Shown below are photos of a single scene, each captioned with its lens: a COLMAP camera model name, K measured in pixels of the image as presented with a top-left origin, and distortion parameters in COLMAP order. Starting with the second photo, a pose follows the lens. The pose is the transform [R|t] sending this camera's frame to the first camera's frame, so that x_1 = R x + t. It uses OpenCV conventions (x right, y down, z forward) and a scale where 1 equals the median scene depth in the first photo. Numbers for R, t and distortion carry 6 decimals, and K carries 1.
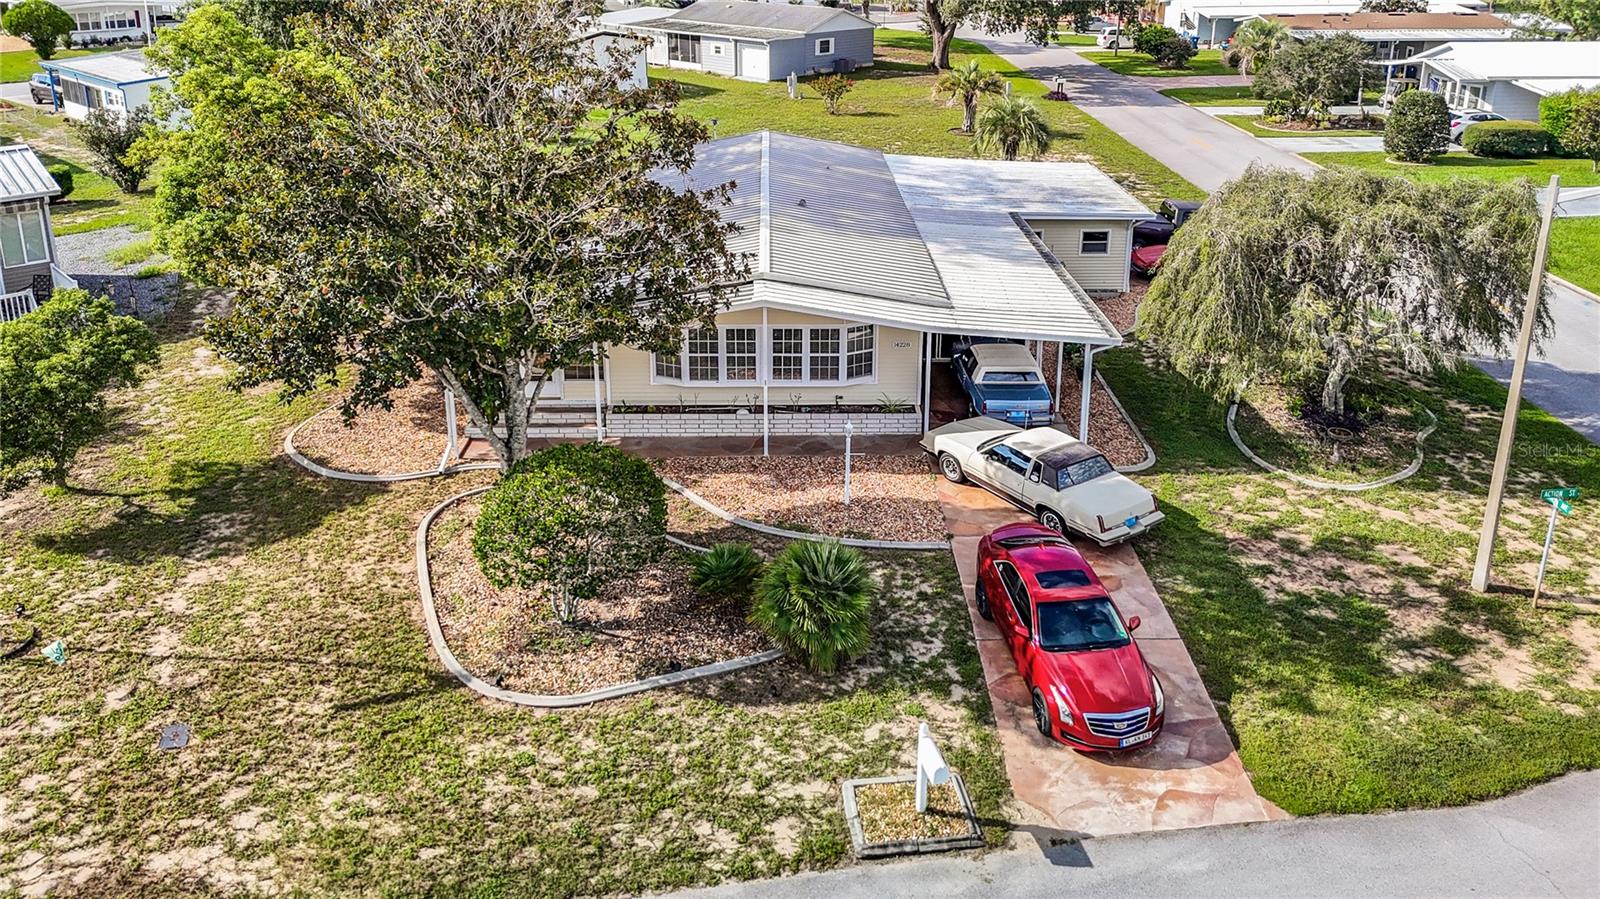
lens RADIAL K [[1193.2, 0, 782.7], [0, 1193.2, 333.8], [0, 0, 1]] dist [0.049560, -0.030562]
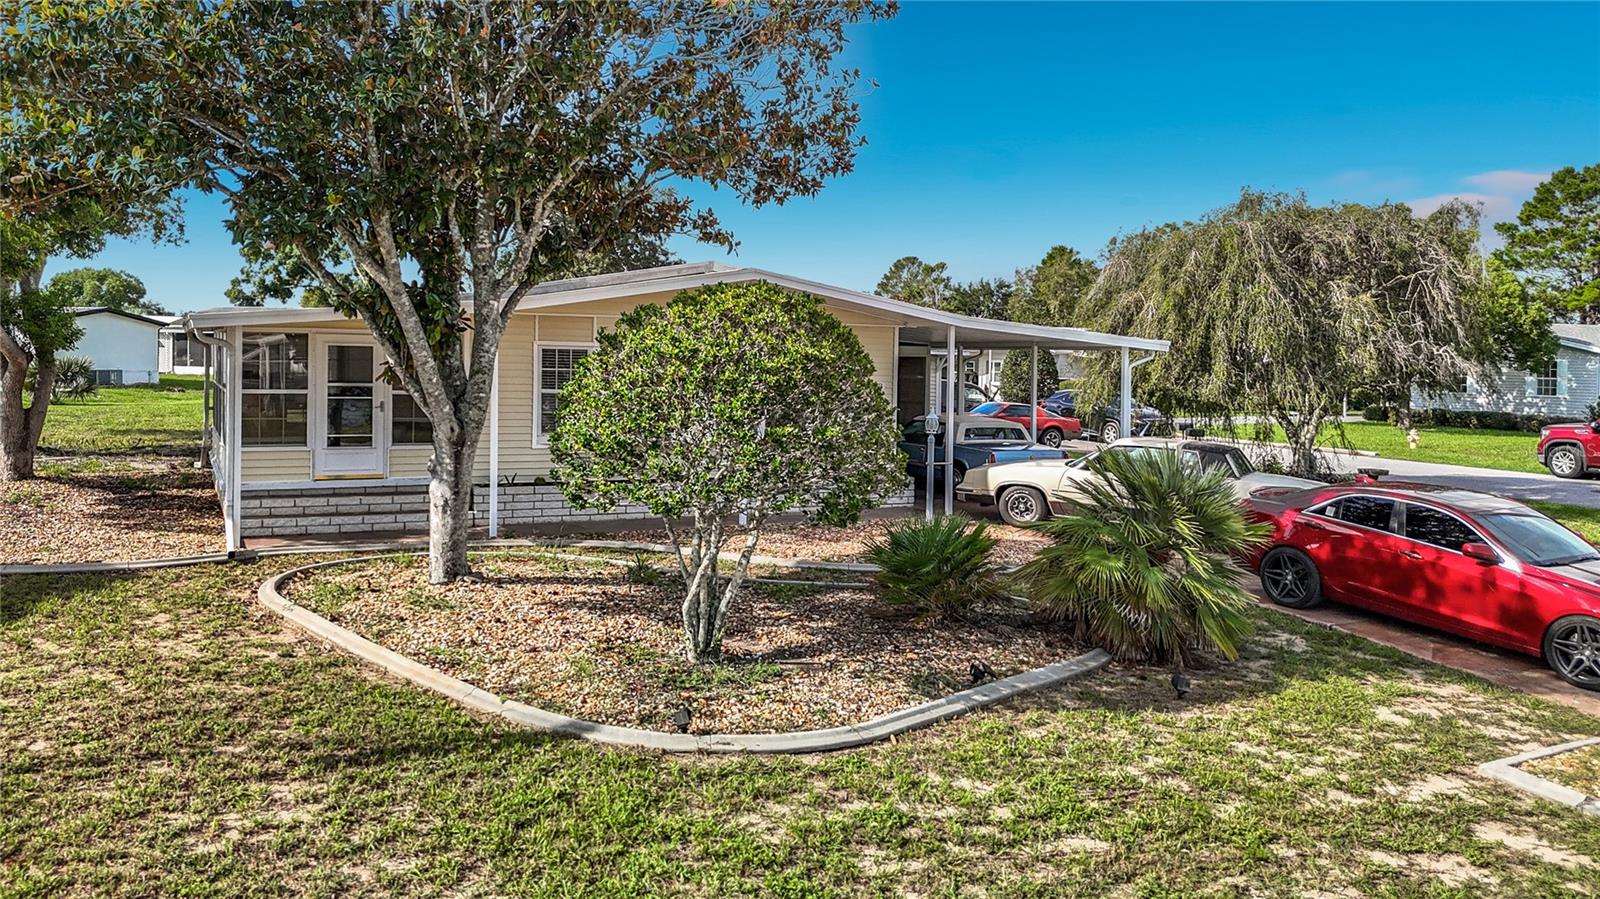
lens RADIAL K [[1222.5, 0, 696.2], [0, 1222.5, 415.0], [0, 0, 1]] dist [0.064622, -0.052902]
pose [[0.924399, -0.003905, 0.381408, -0.396663], [0.111799, 0.958804, -0.261144, 0.290930], [-0.364676, 0.284043, 0.886753, 0.538662]]
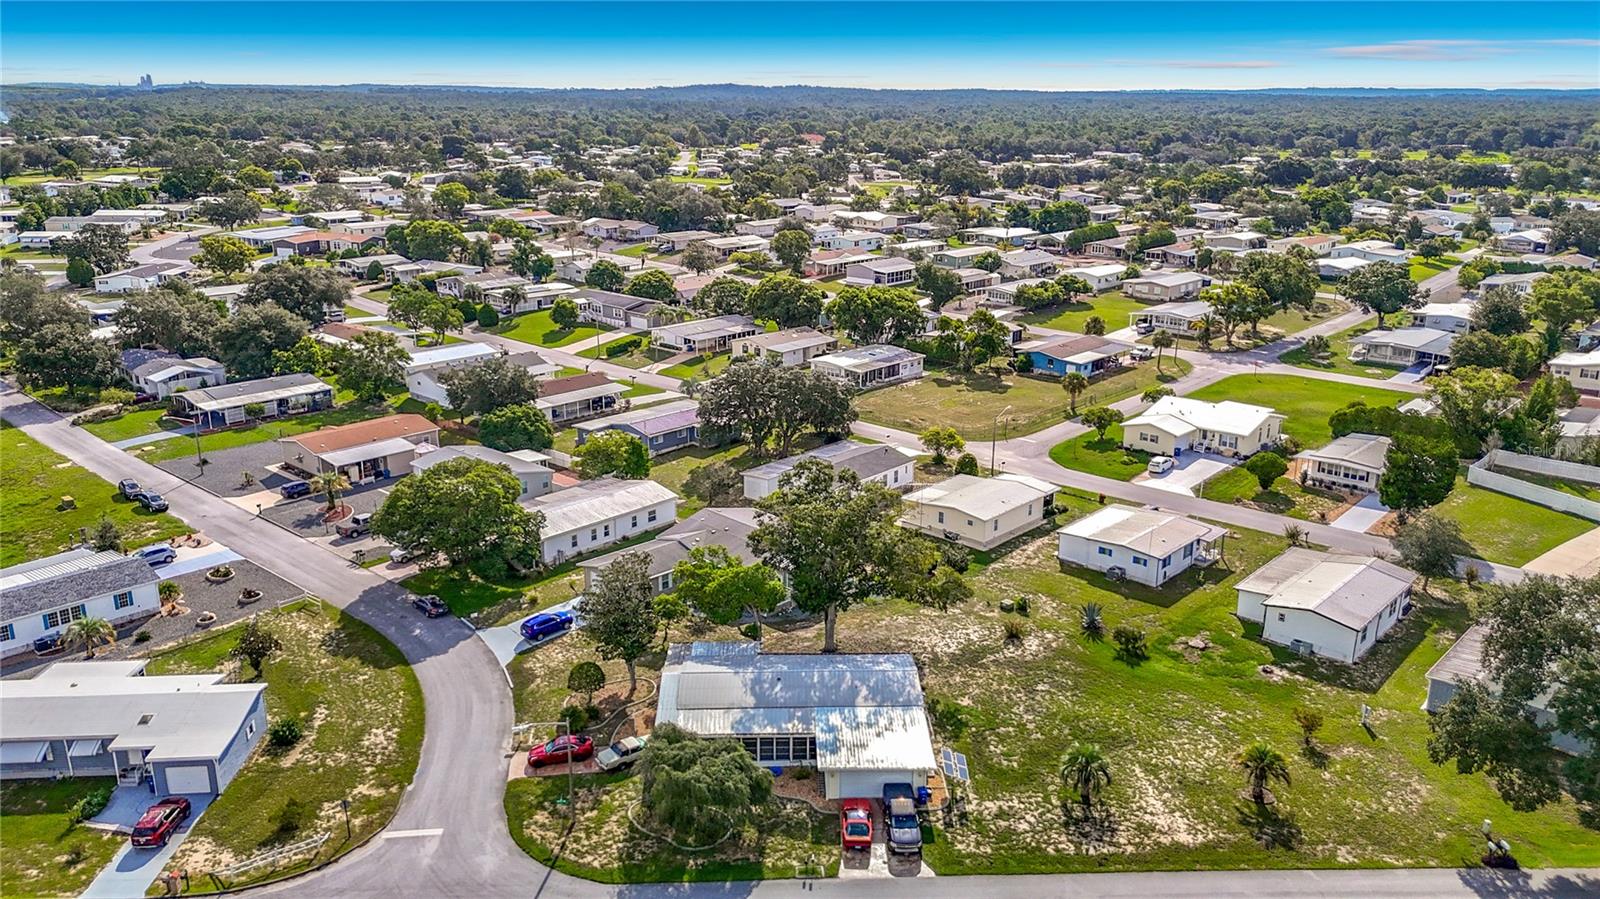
lens RADIAL K [[1189.6, 0, 801.0], [0, 1189.6, 449.8], [0, 0, 1]] dist [0.117560, -0.183901]
pose [[0.018836, 0.282080, -0.959206, 4.193435], [-0.337011, 0.905024, 0.259529, -2.210876], [0.941312, 0.318374, 0.112111, 0.983838]]
